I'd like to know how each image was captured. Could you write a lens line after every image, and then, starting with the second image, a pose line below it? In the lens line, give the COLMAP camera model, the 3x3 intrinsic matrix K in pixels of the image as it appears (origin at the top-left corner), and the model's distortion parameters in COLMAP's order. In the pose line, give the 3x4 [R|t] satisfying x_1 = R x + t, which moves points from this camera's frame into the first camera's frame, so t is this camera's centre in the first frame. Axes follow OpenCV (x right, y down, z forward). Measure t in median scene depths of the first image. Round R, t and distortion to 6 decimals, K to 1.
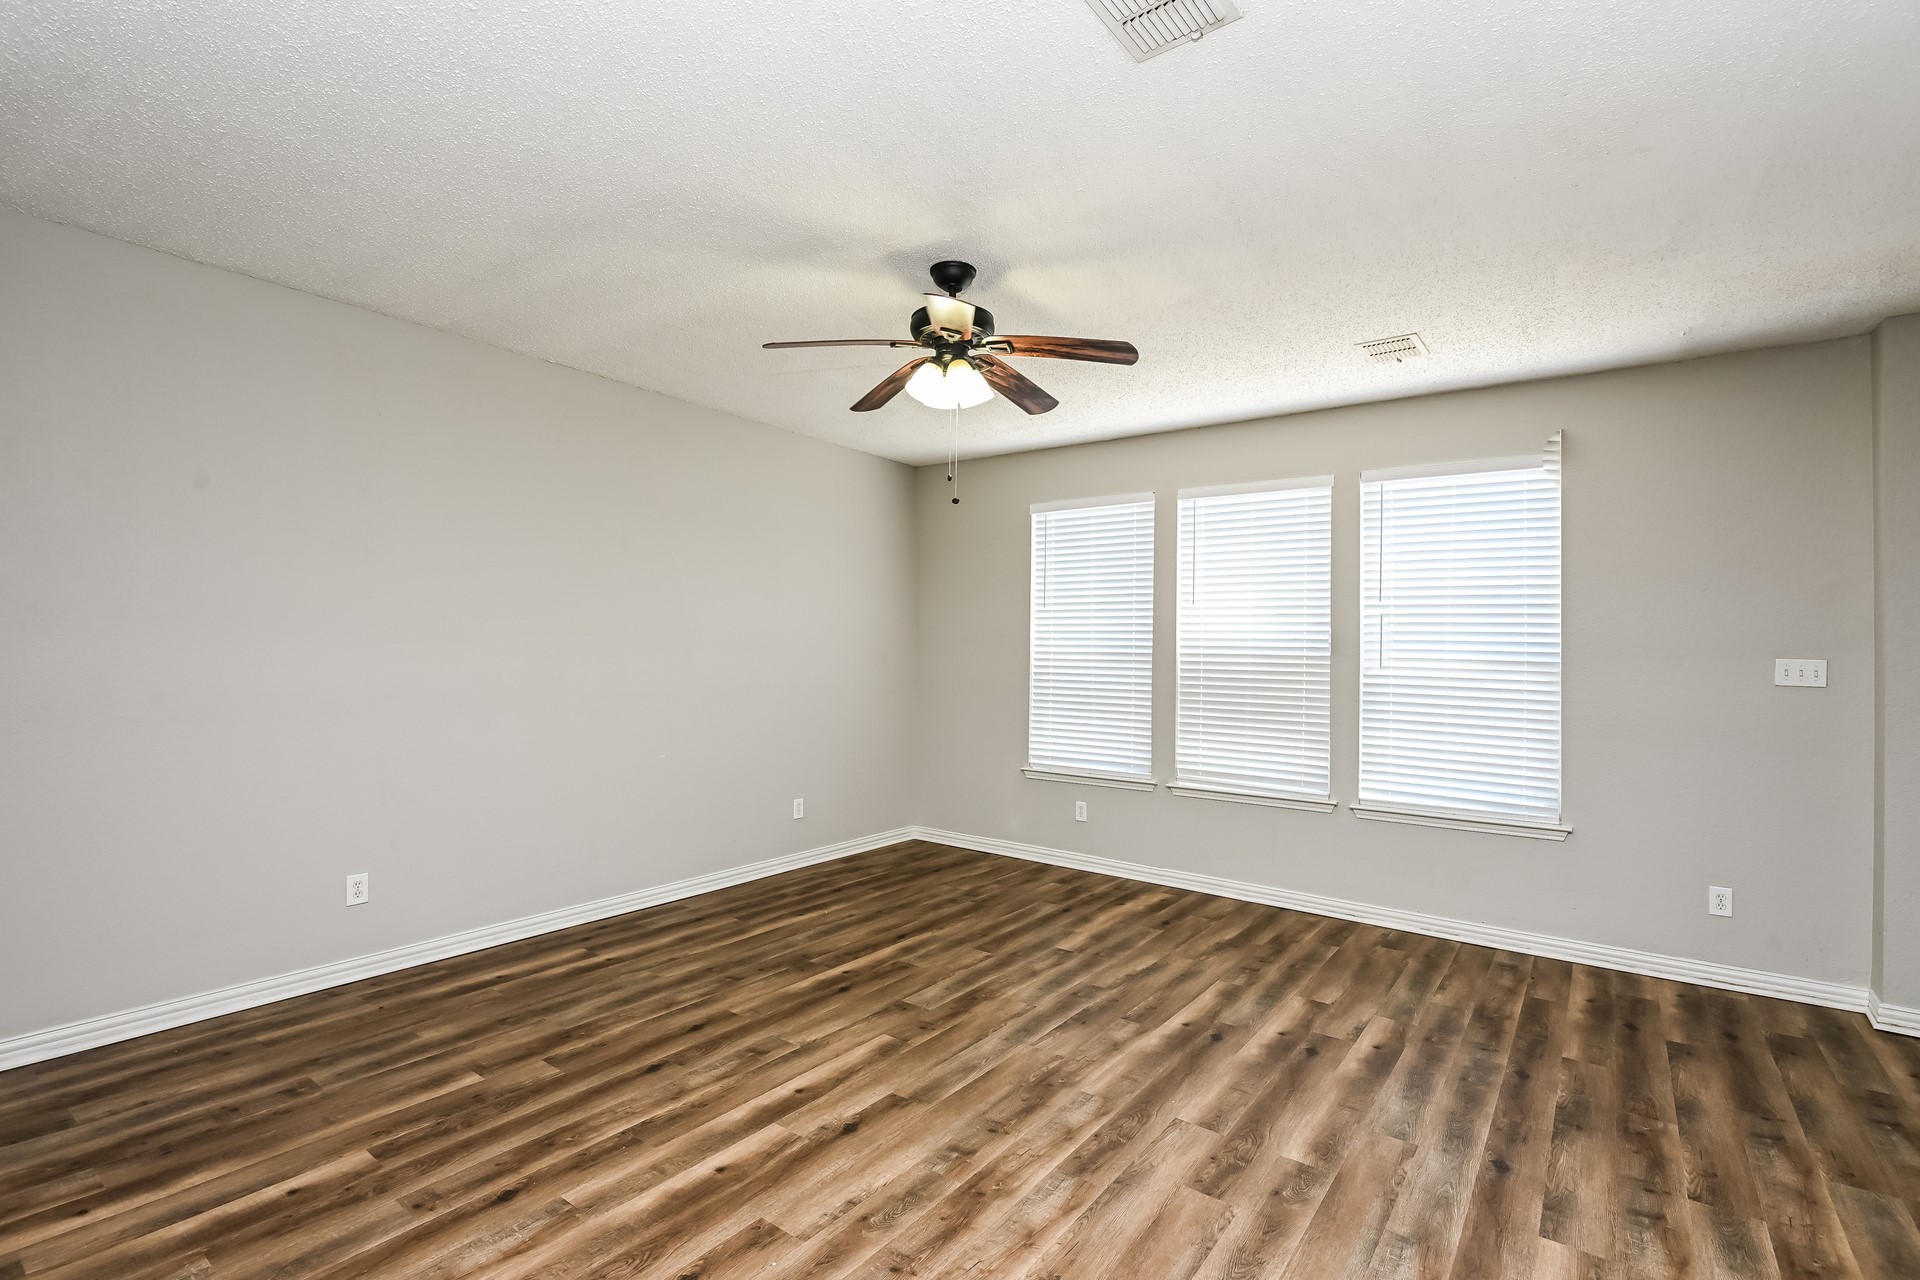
lens RADIAL K [[884.5, 0, 955.3], [0, 884.5, 640.1], [0, 0, 1]] dist [0.017542, -0.000143]
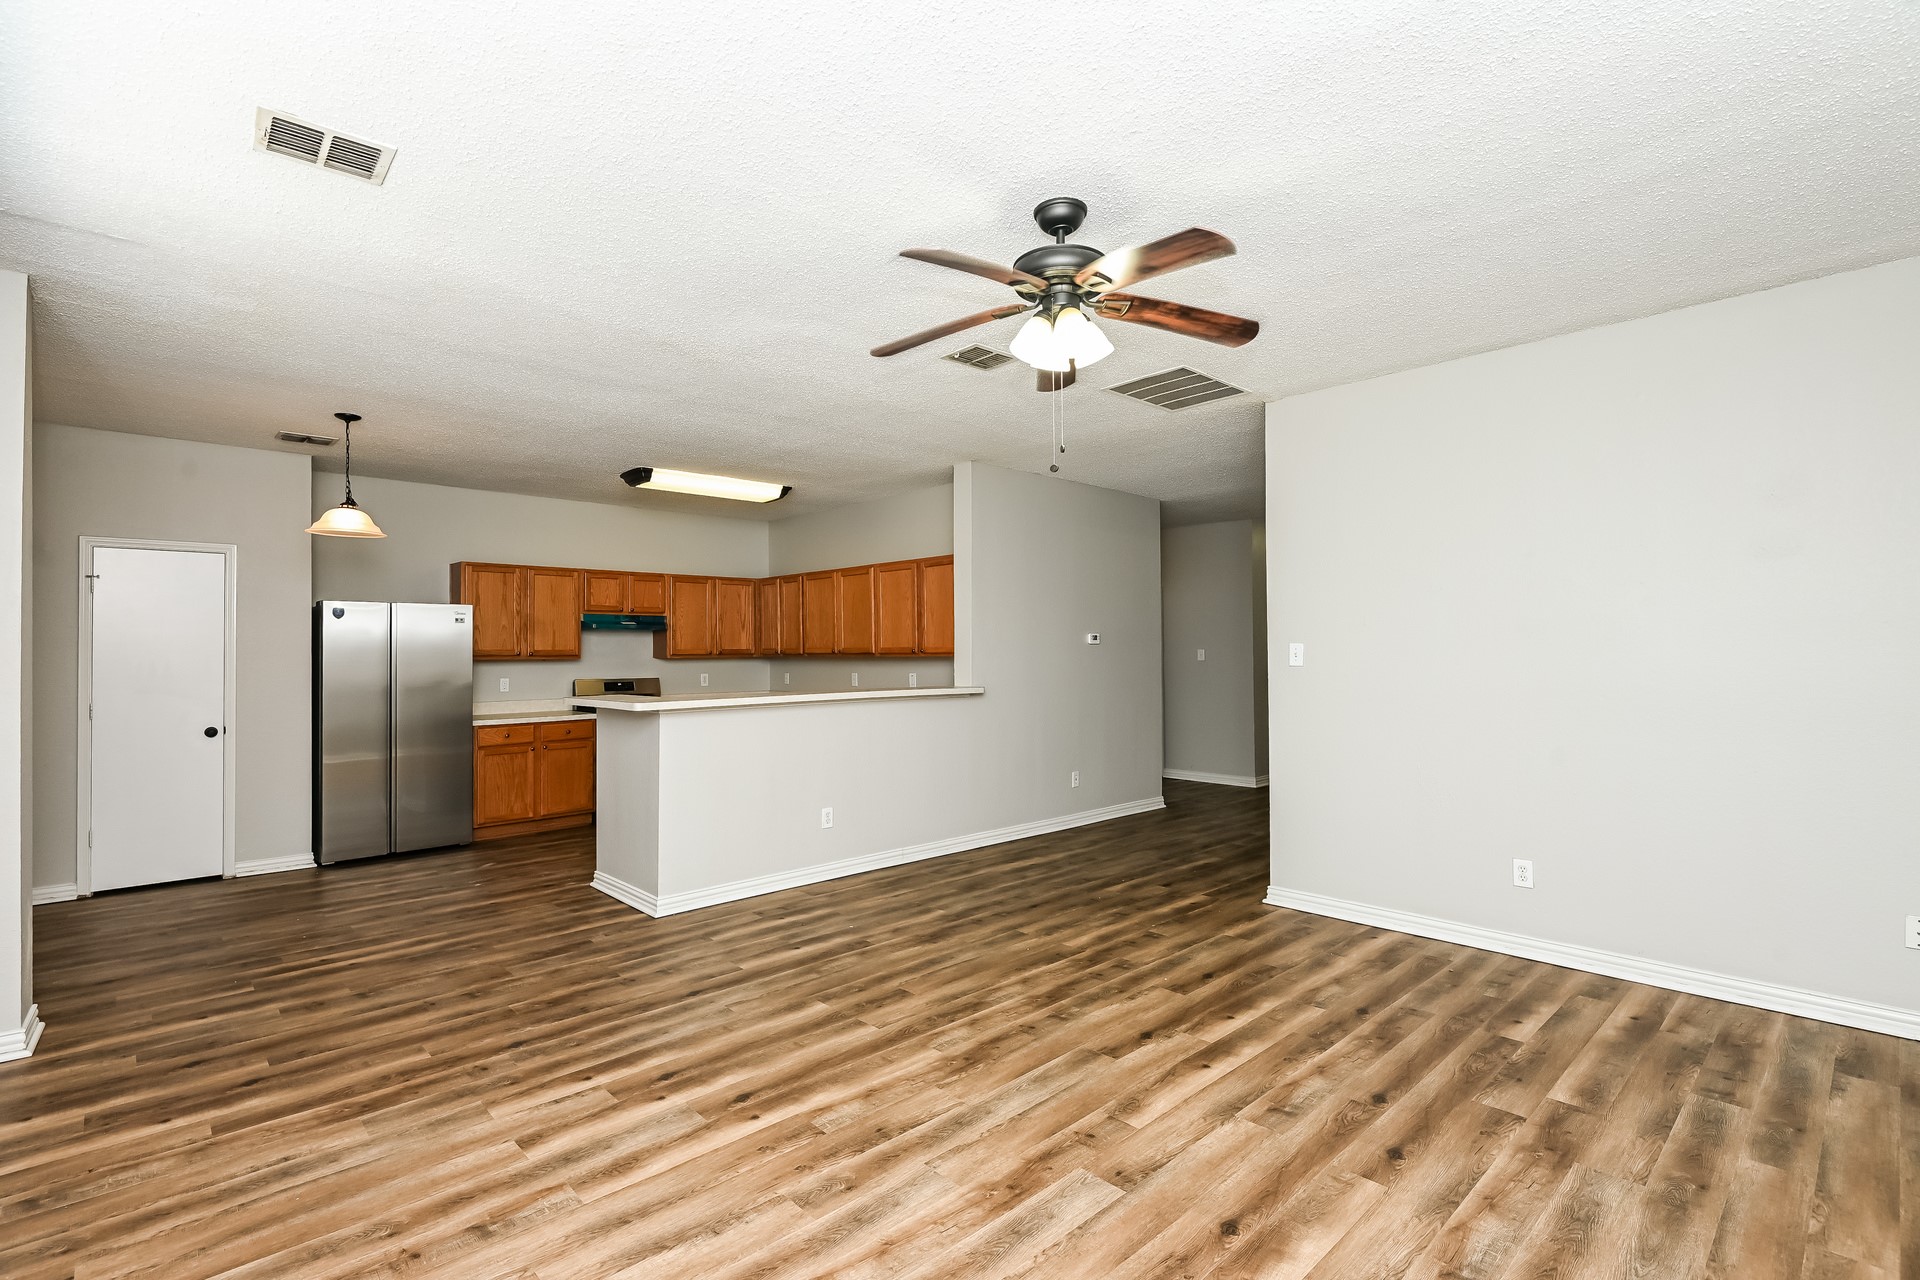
lens RADIAL K [[884.5, 0, 952.8], [0, 884.5, 634.0], [0, 0, 1]] dist [0.017542, -0.000143]
pose [[-0.984580, -0.006694, 0.174807, -0.056902], [-0.013122, 0.999278, -0.035642, 0.030889], [-0.174442, -0.037387, -0.983957, 1.996892]]
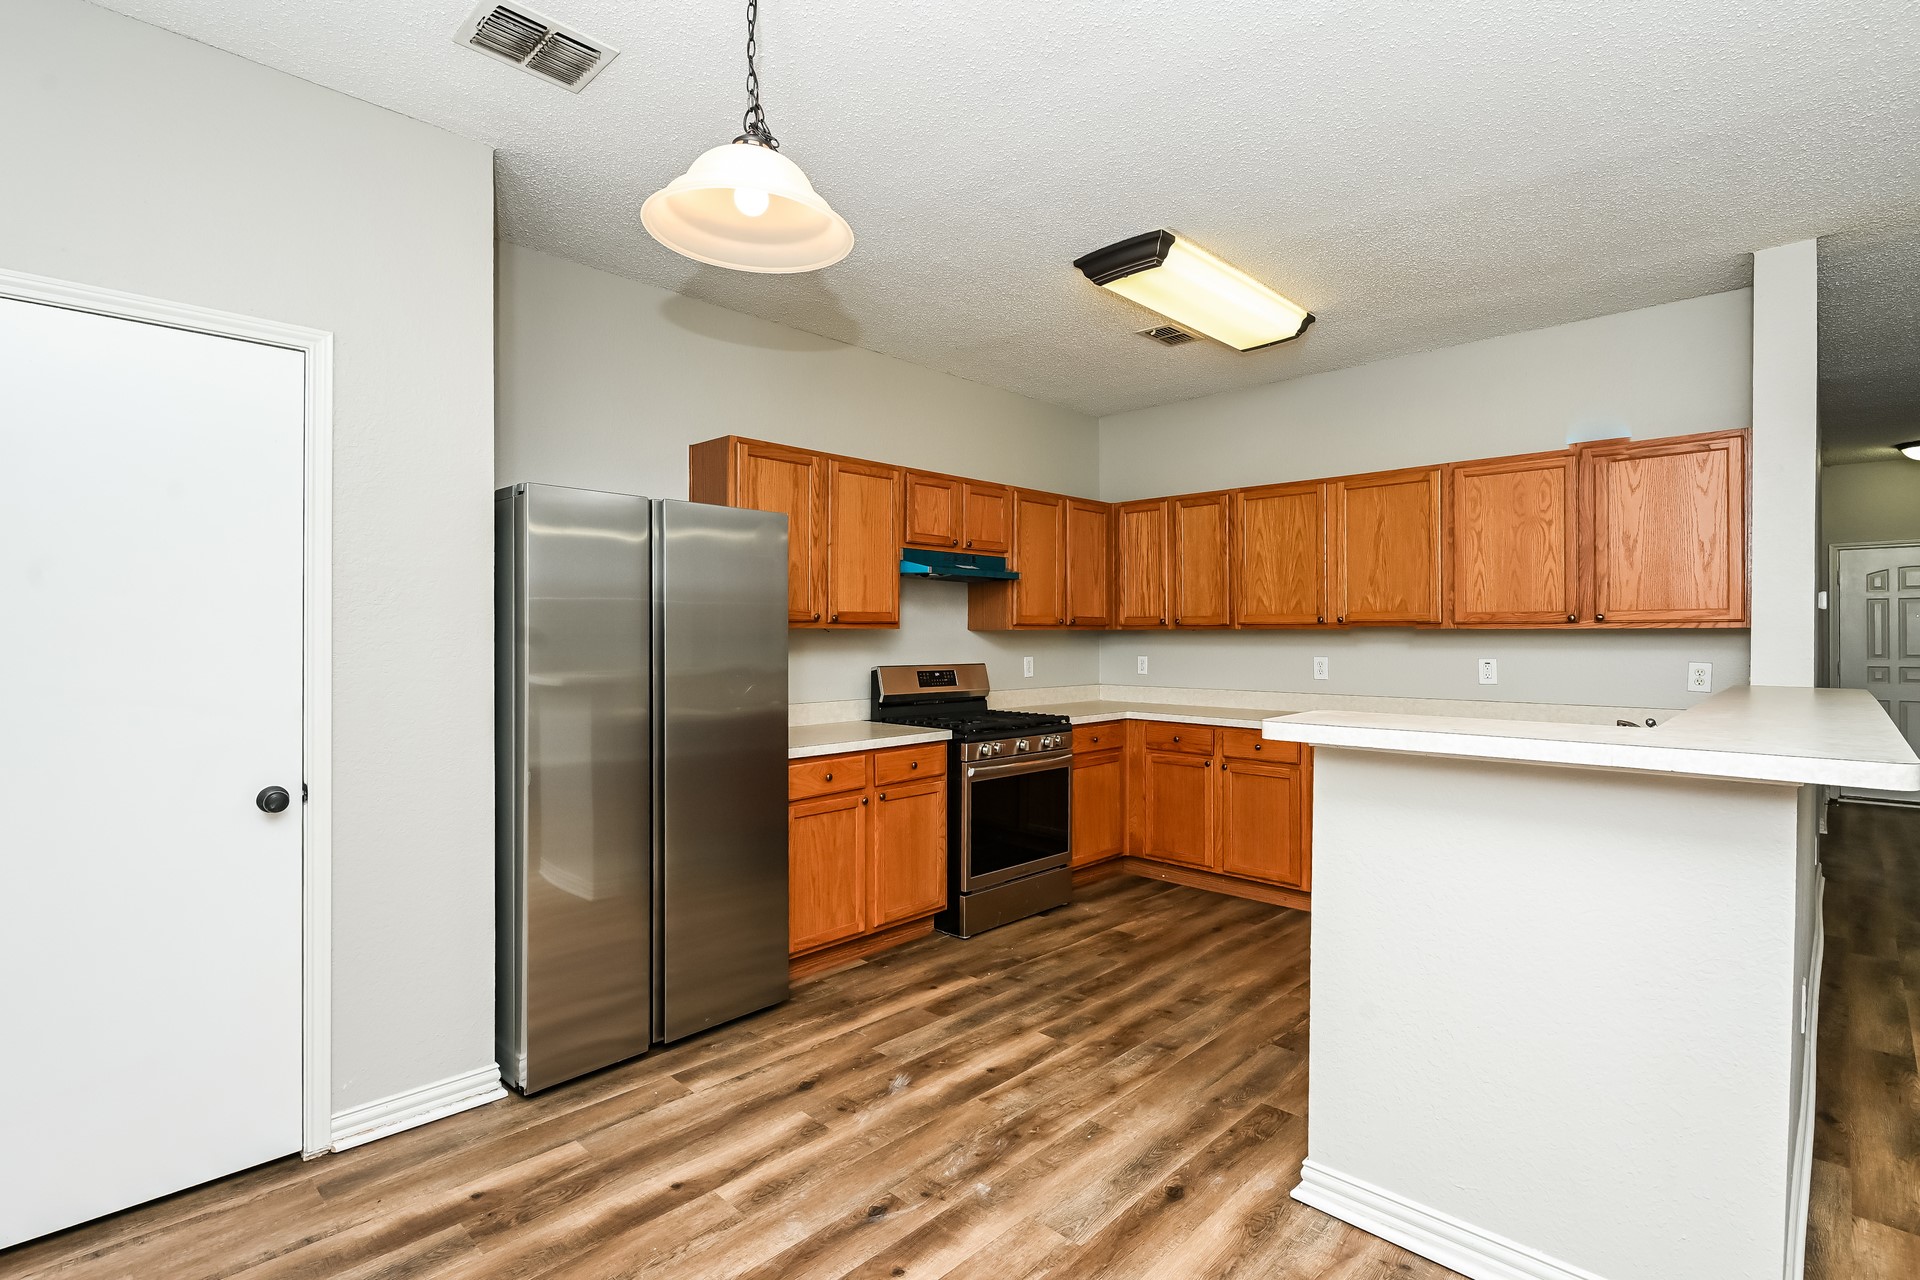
lens RADIAL K [[884.5, 0, 957.6], [0, 884.5, 634.9], [0, 0, 1]] dist [0.017542, -0.000143]
pose [[-0.986640, -0.031765, 0.159788, 0.130233], [-0.032337, 0.999477, -0.000981, 0.031480], [-0.159673, -0.006135, -0.987151, 1.848160]]
